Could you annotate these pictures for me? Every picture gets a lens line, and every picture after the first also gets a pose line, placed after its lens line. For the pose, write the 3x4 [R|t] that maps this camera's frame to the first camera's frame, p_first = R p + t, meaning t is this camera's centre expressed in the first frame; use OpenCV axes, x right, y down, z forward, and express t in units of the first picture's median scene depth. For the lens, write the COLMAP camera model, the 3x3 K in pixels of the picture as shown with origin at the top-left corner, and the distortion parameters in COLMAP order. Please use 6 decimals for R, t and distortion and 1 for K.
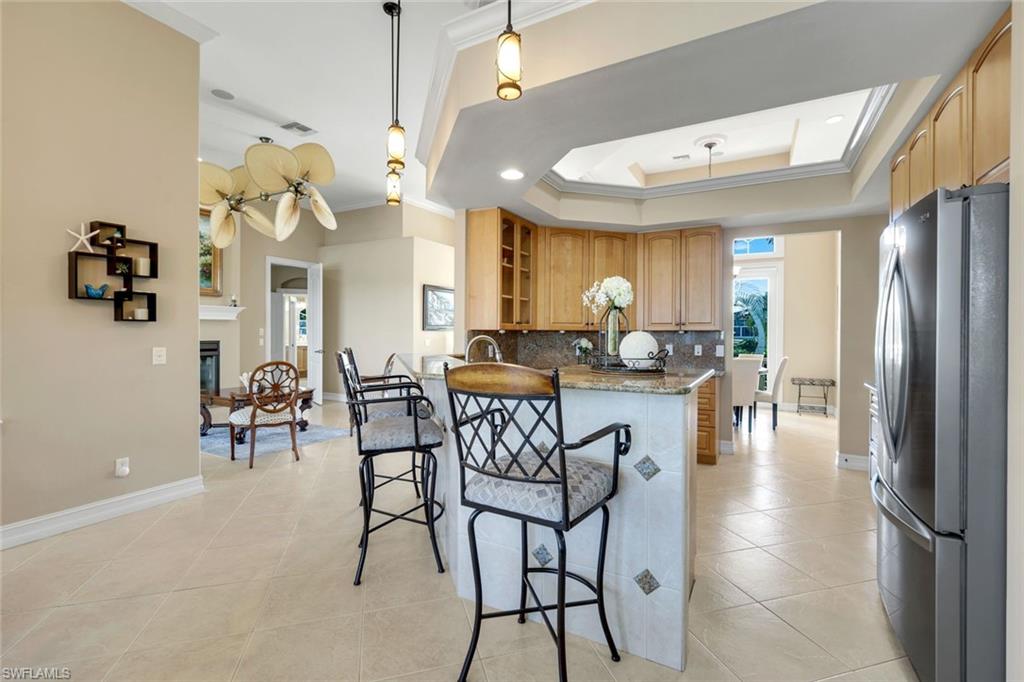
lens RADIAL K [[455.5, 0, 517.2], [0, 455.5, 335.8], [0, 0, 1]] dist [-0.001345, -0.000217]
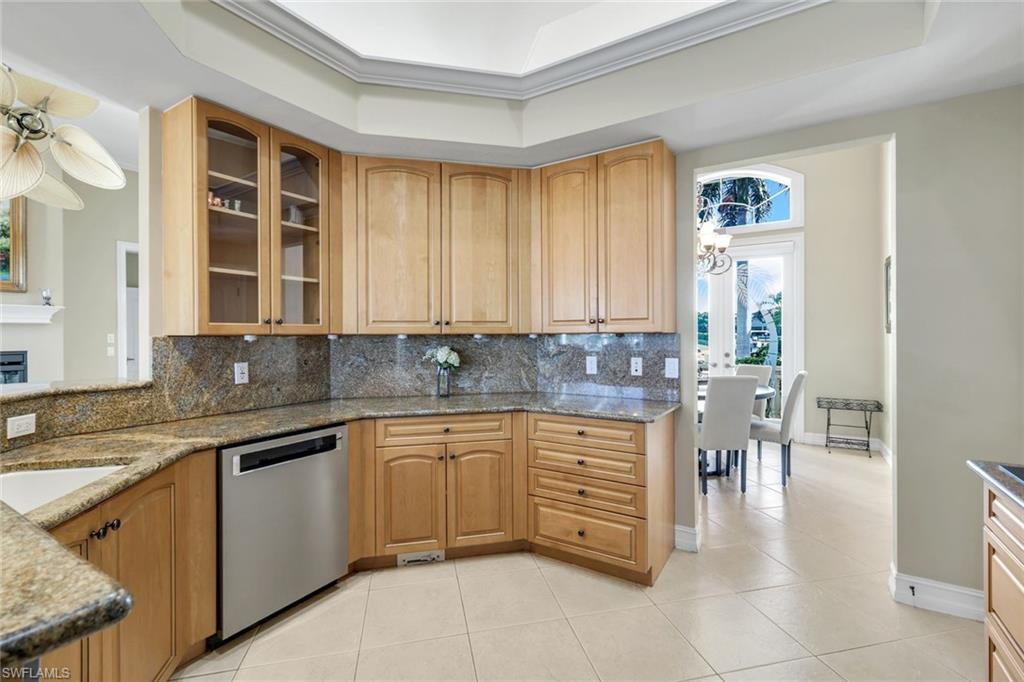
lens RADIAL K [[457.2, 0, 513.6], [0, 457.2, 335.5], [0, 0, 1]] dist [0.000476, -0.000077]
pose [[0.997982, -0.008735, -0.062894, 0.282904], [0.008455, 0.999953, -0.004718, -0.006261], [0.062932, 0.004177, 0.998009, 0.415739]]
